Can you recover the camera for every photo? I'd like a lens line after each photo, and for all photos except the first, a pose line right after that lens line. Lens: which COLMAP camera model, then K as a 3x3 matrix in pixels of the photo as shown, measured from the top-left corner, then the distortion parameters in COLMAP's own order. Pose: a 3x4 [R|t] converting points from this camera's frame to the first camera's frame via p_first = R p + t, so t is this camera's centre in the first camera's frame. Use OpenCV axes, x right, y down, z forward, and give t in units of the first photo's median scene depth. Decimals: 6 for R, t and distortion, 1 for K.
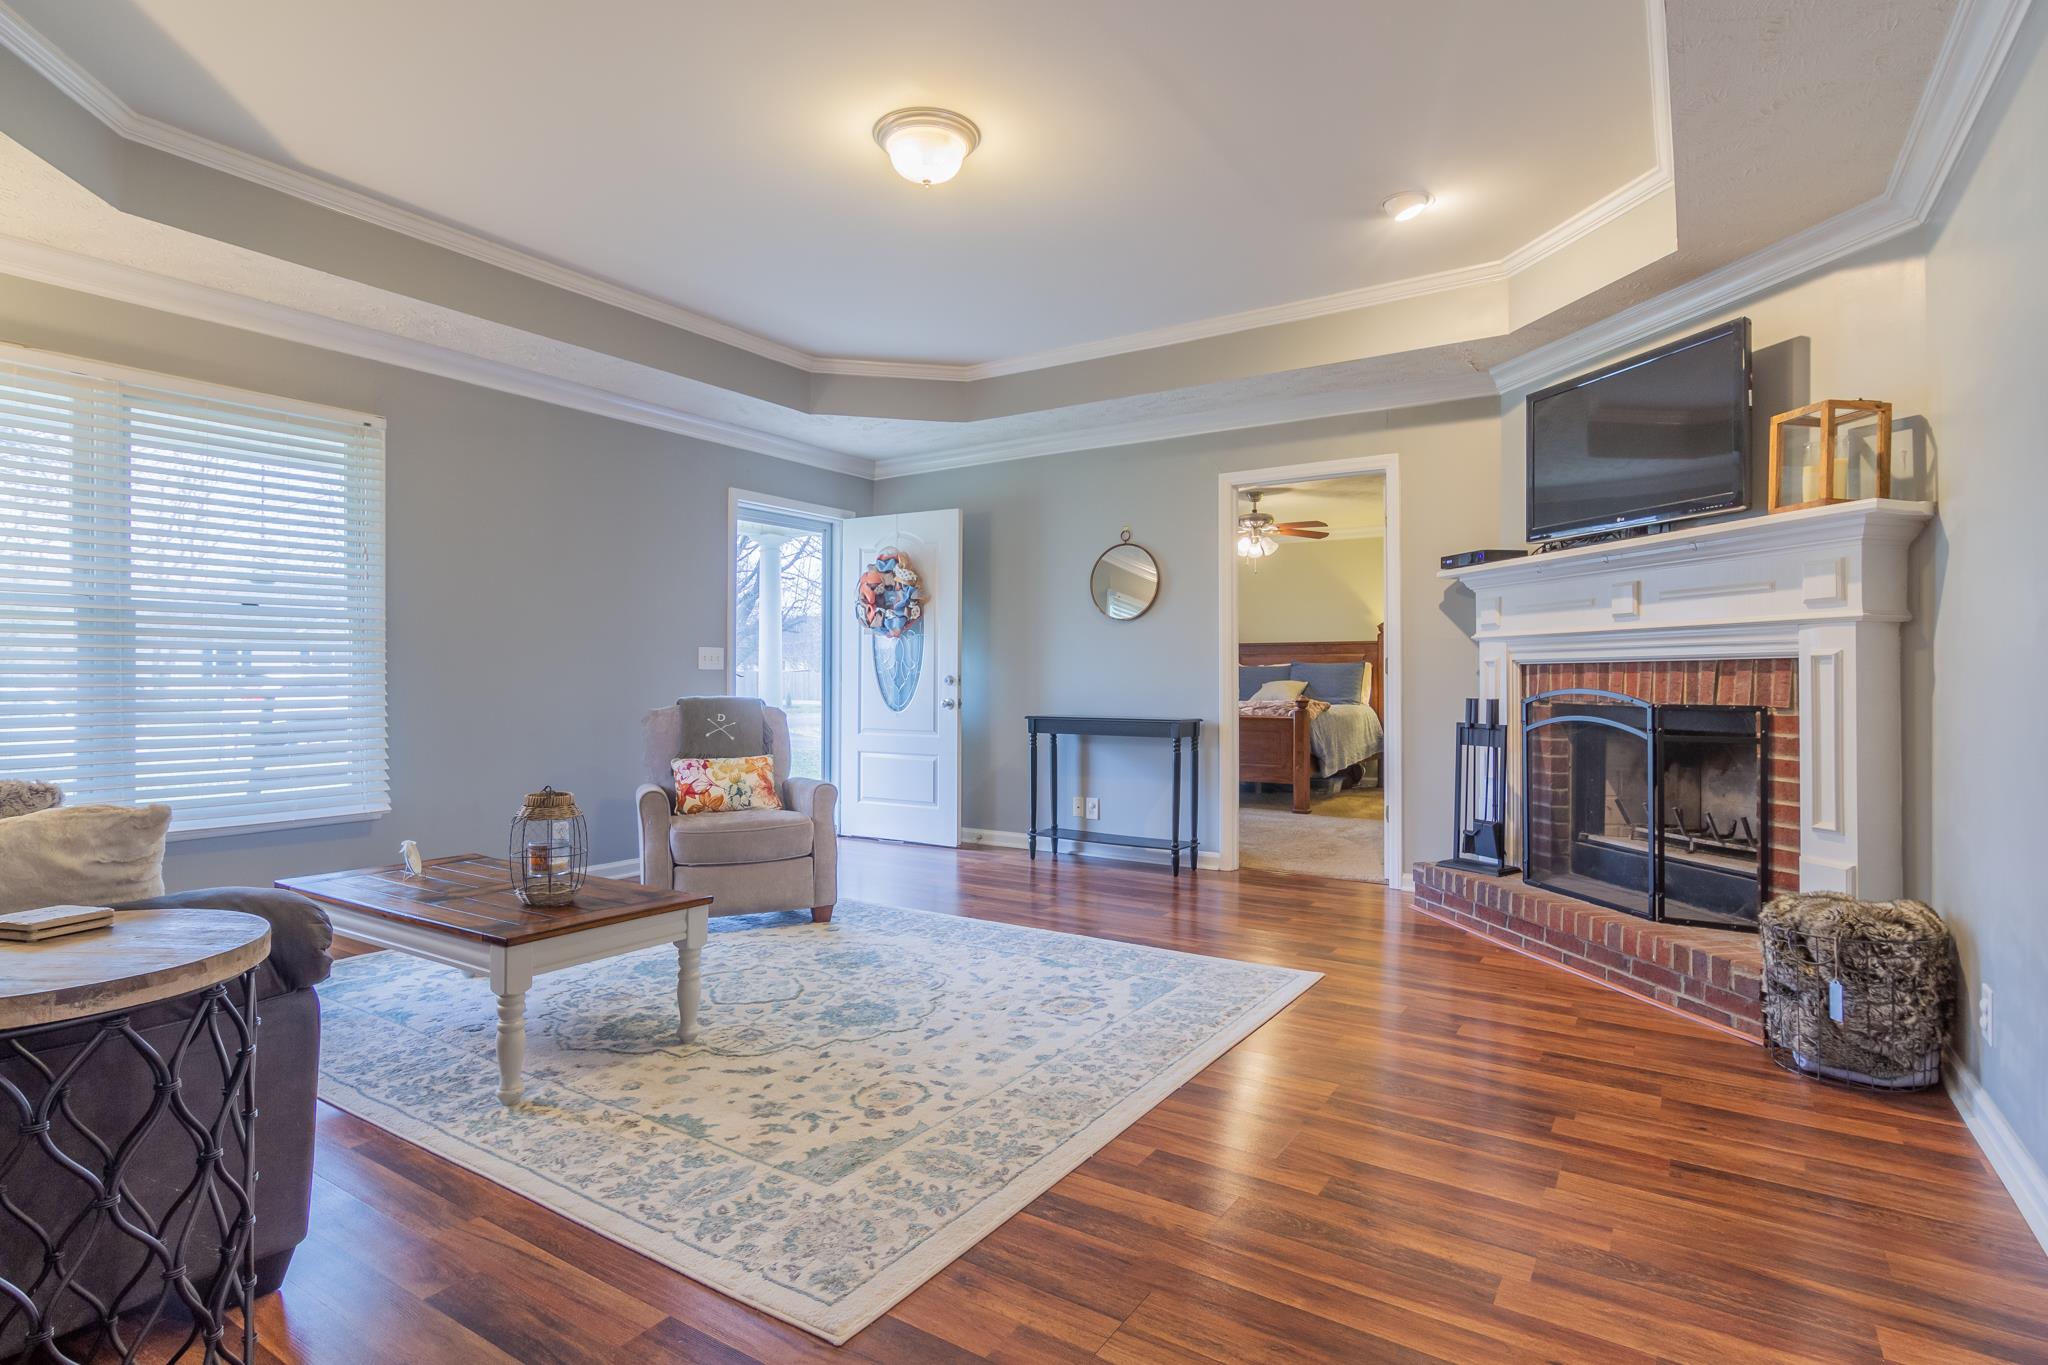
lens RADIAL K [[1042.3, 0, 1026.1], [0, 1042.3, 676.8], [0, 0, 1]] dist [0.000704, 0.000187]
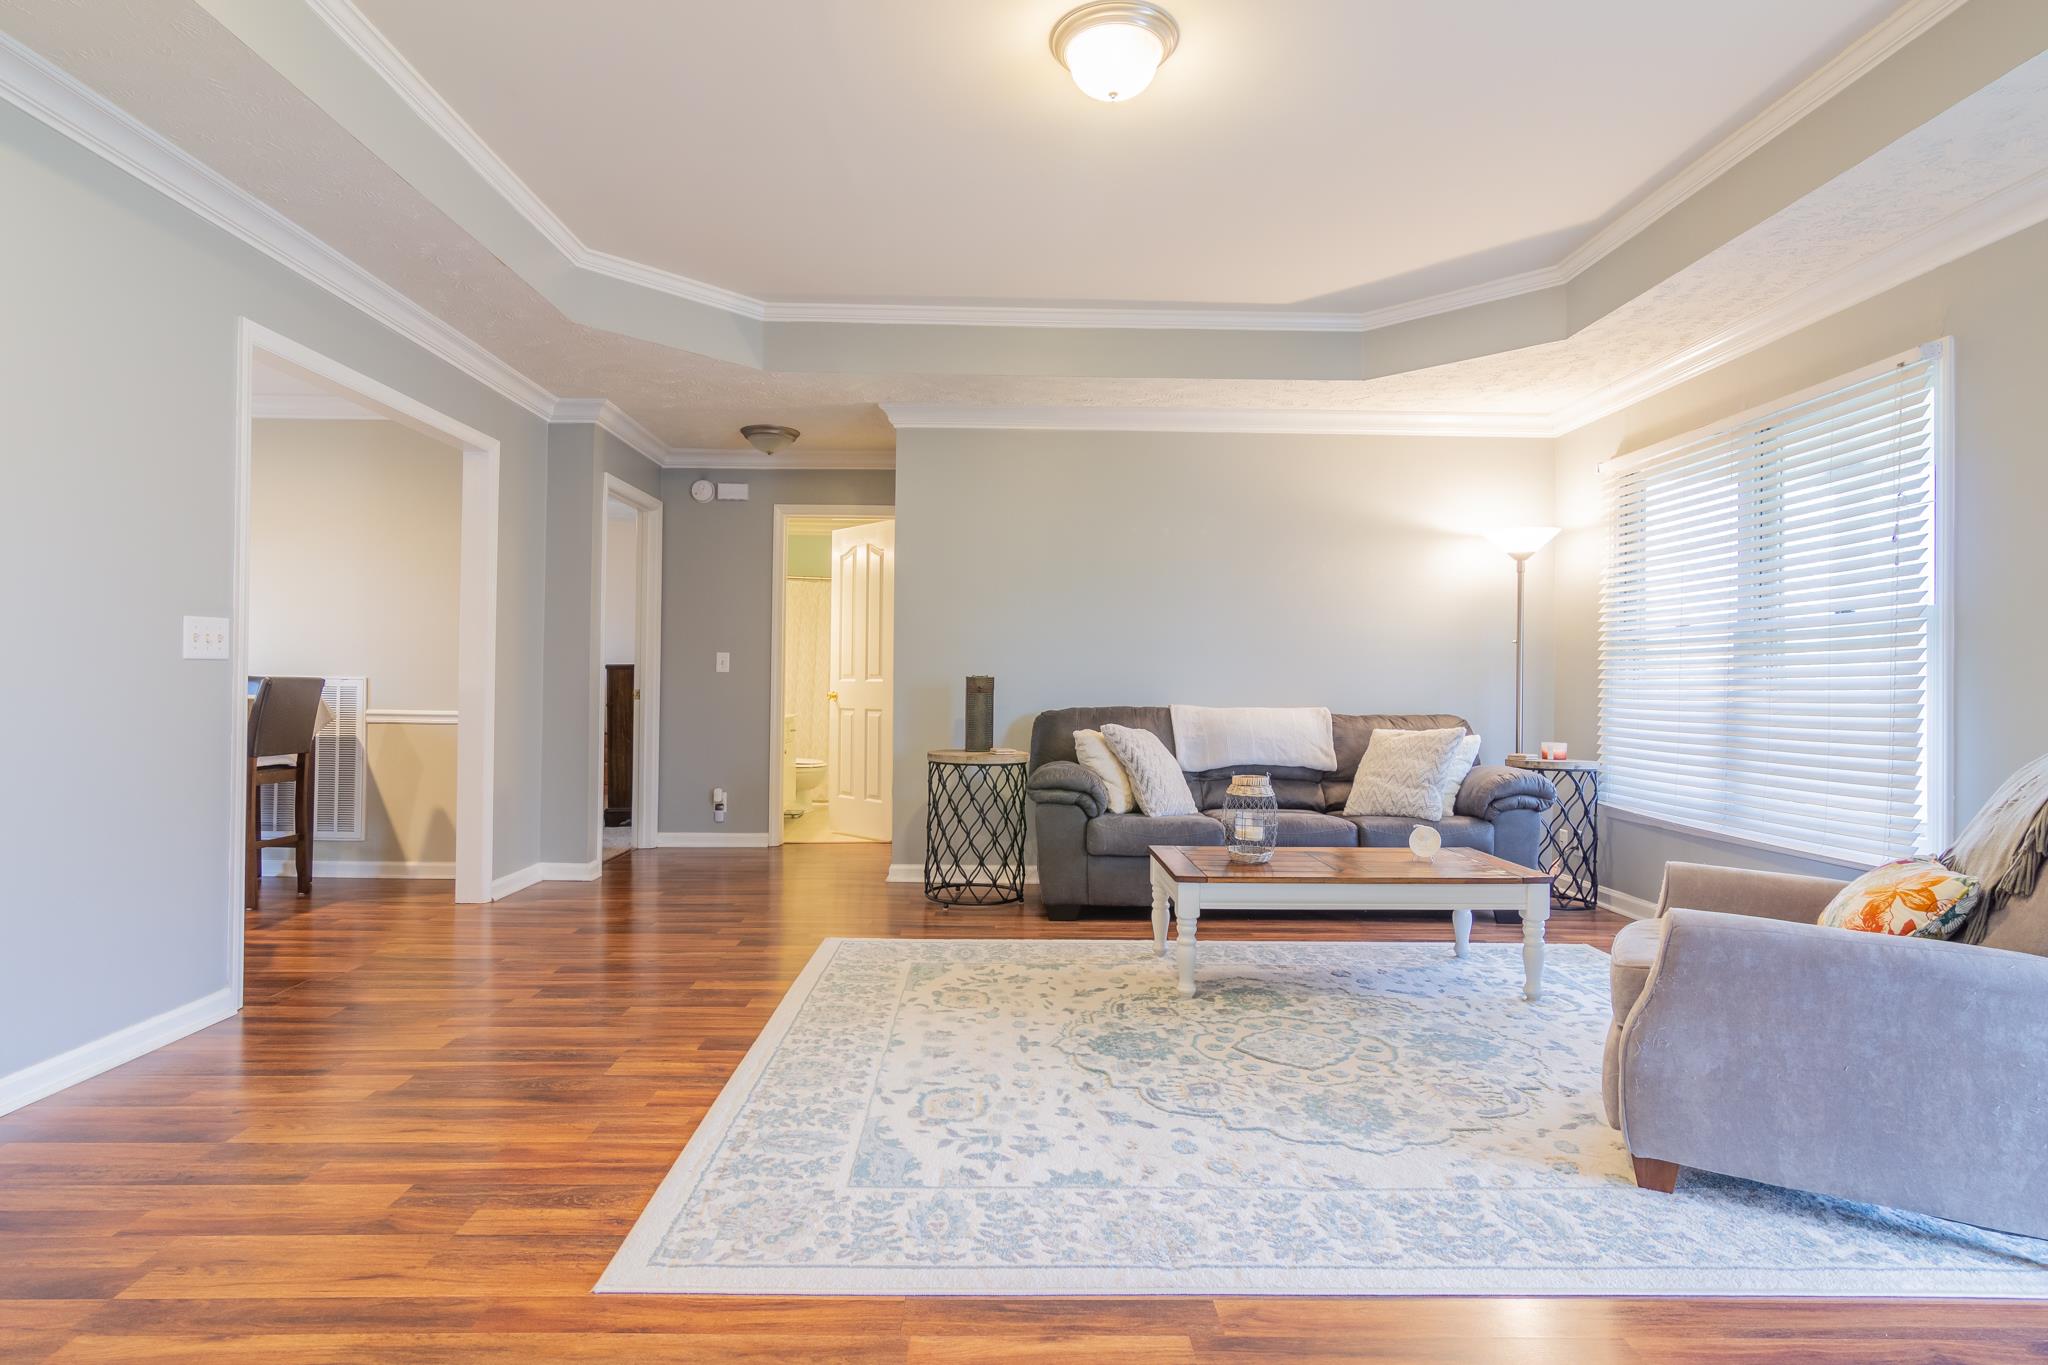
lens RADIAL K [[1042.3, 0, 1022.6], [0, 1042.3, 680.8], [0, 0, 1]] dist [0.000704, 0.000187]
pose [[-0.818682, -0.014582, -0.574062, 0.479967], [-0.013708, 0.999889, -0.005849, 0.006192], [0.574083, 0.003080, -0.818791, 1.786926]]
